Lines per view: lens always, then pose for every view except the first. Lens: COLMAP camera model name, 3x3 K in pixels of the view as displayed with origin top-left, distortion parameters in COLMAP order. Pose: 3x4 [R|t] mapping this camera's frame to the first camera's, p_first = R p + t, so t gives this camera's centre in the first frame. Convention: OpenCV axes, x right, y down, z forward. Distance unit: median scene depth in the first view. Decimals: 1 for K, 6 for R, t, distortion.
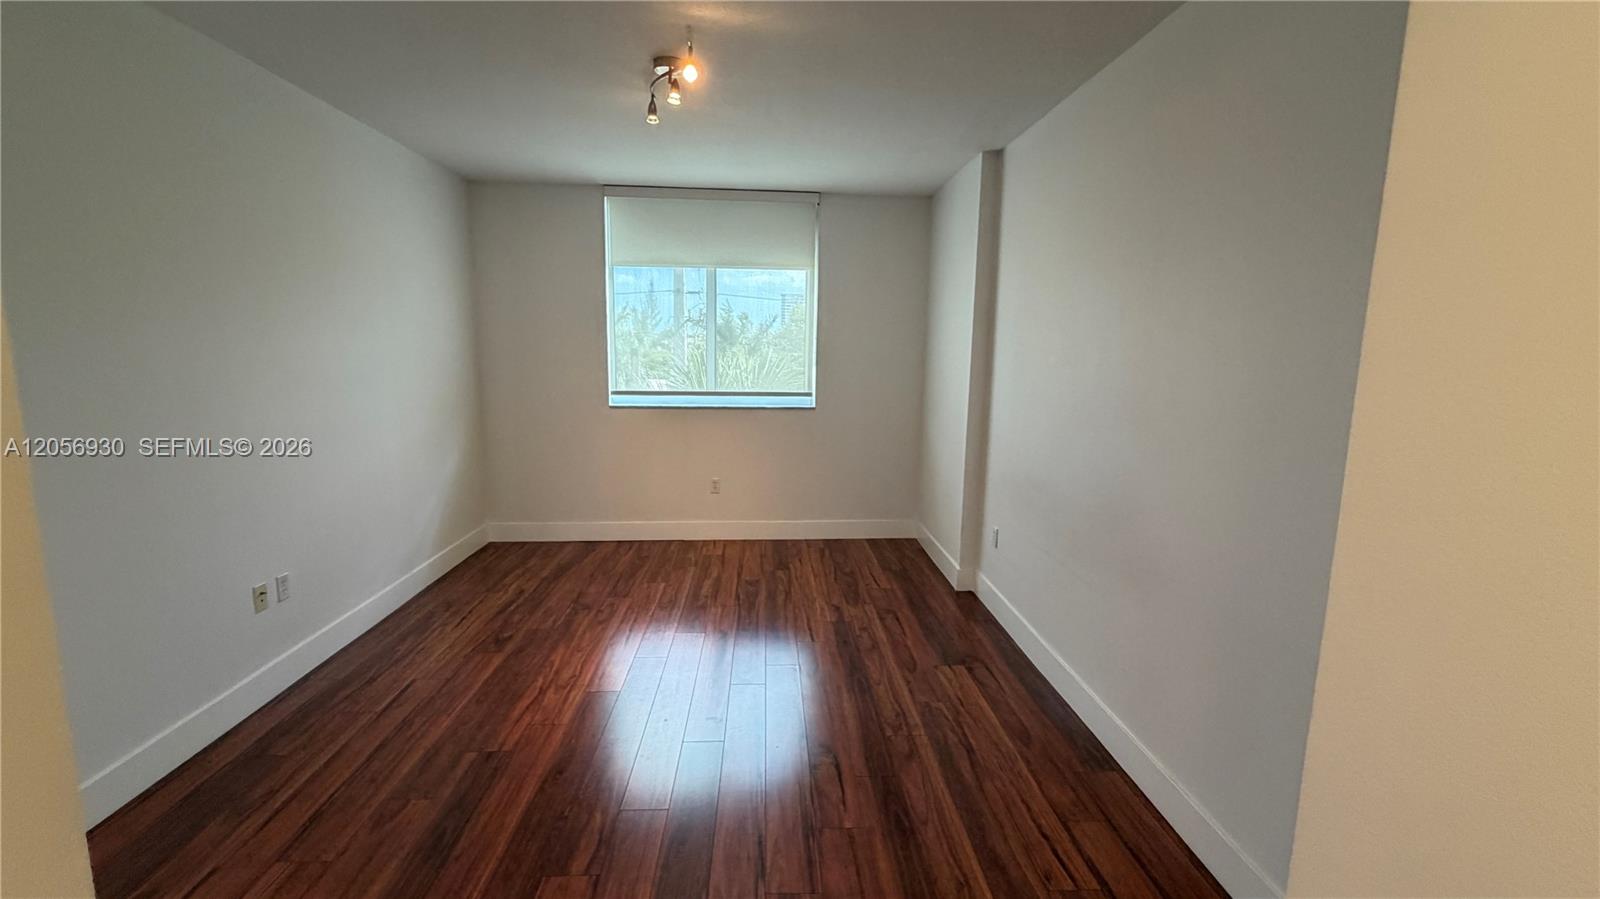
lens RADIAL K [[681.5, 0, 797.3], [0, 681.5, 465.5], [0, 0, 1]] dist [-0.001530, -0.000070]
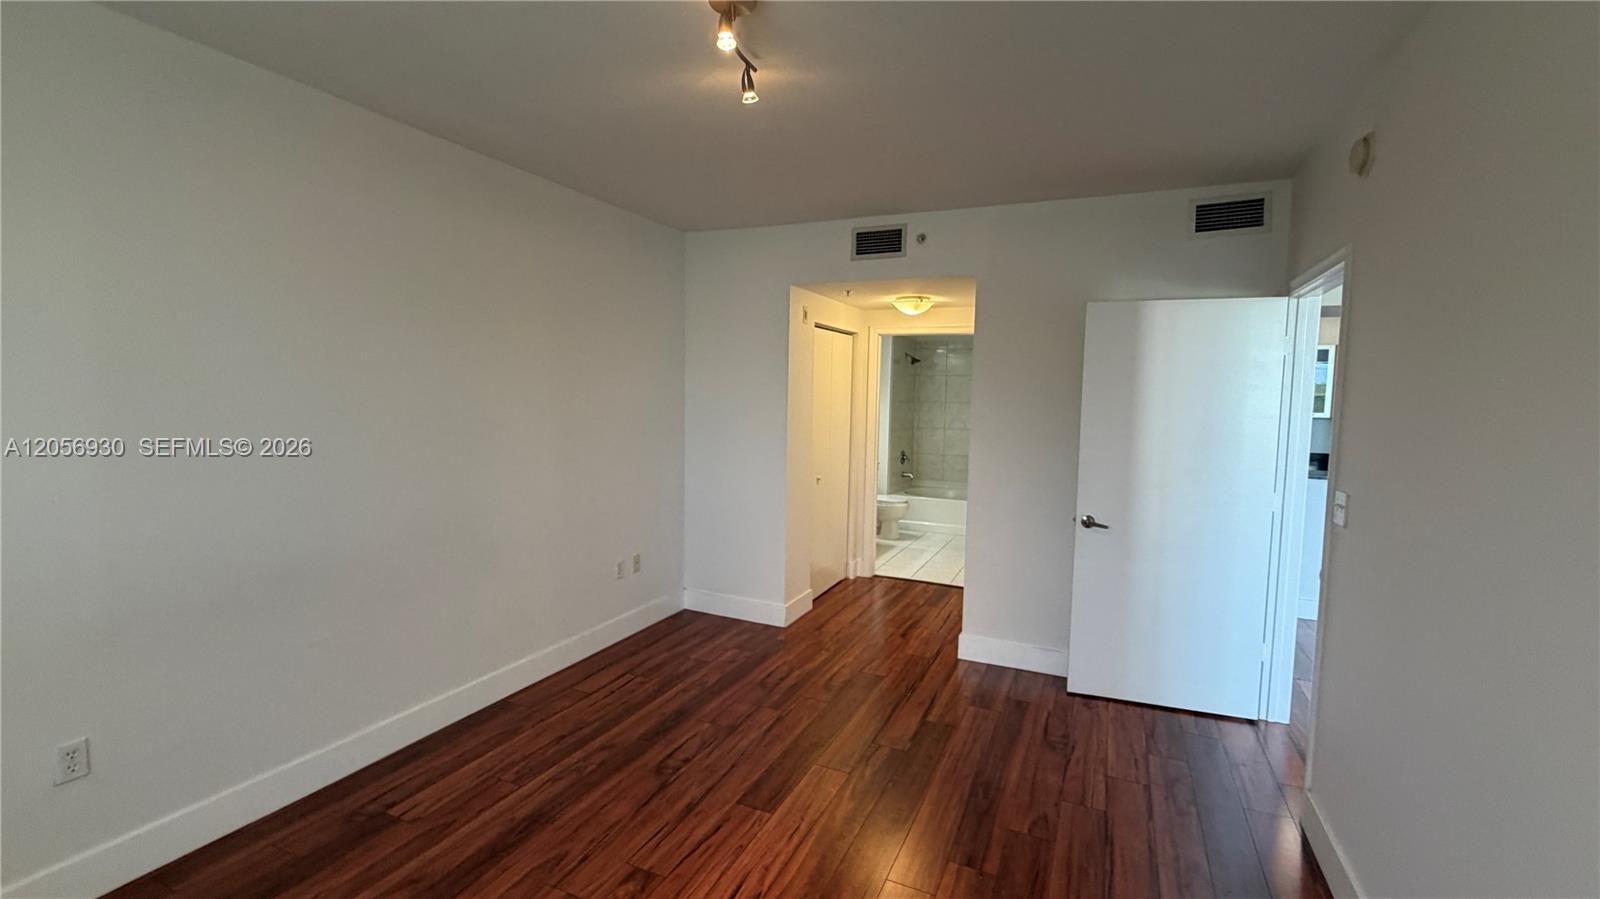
lens RADIAL K [[681.5, 0, 796.0], [0, 681.5, 446.0], [0, 0, 1]] dist [-0.001530, -0.000070]
pose [[-0.887461, -0.072852, 0.455088, -0.340084], [0.043118, 0.969973, 0.239361, -0.187378], [-0.458861, 0.232046, -0.857672, 0.965846]]
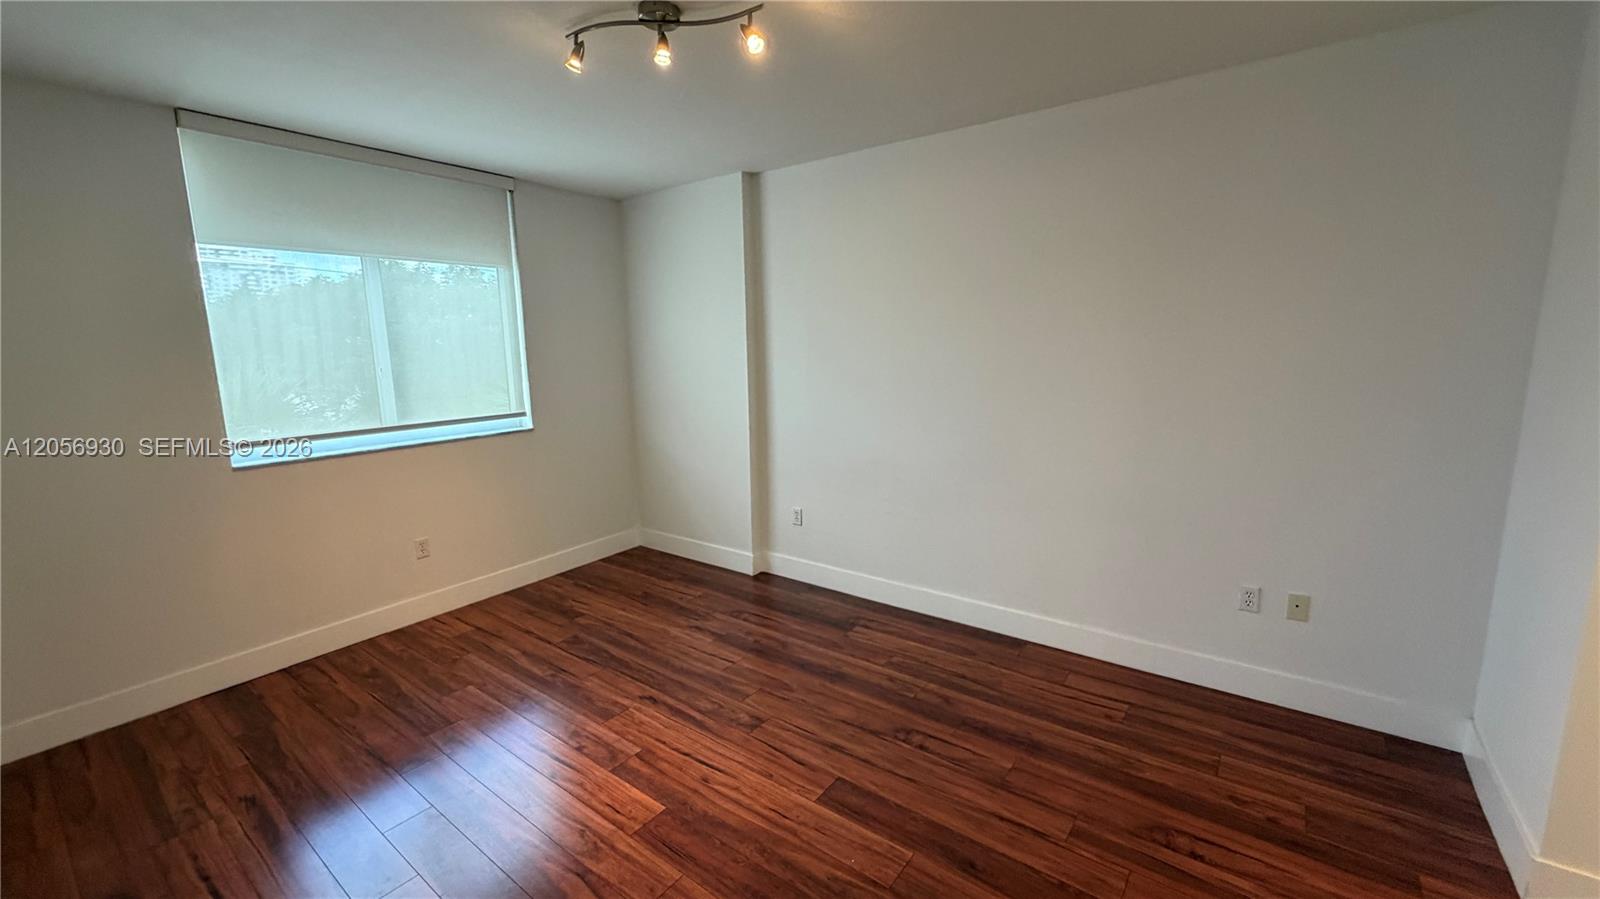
lens RADIAL K [[635.9, 0, 798.0], [0, 635.9, 460.6], [0, 0, 1]] dist [0.002035, -0.001887]
pose [[0.640364, -0.166644, 0.749776, -0.419188], [0.163172, 0.983413, 0.079211, -0.060994], [-0.750539, 0.071618, 0.656934, 0.248064]]
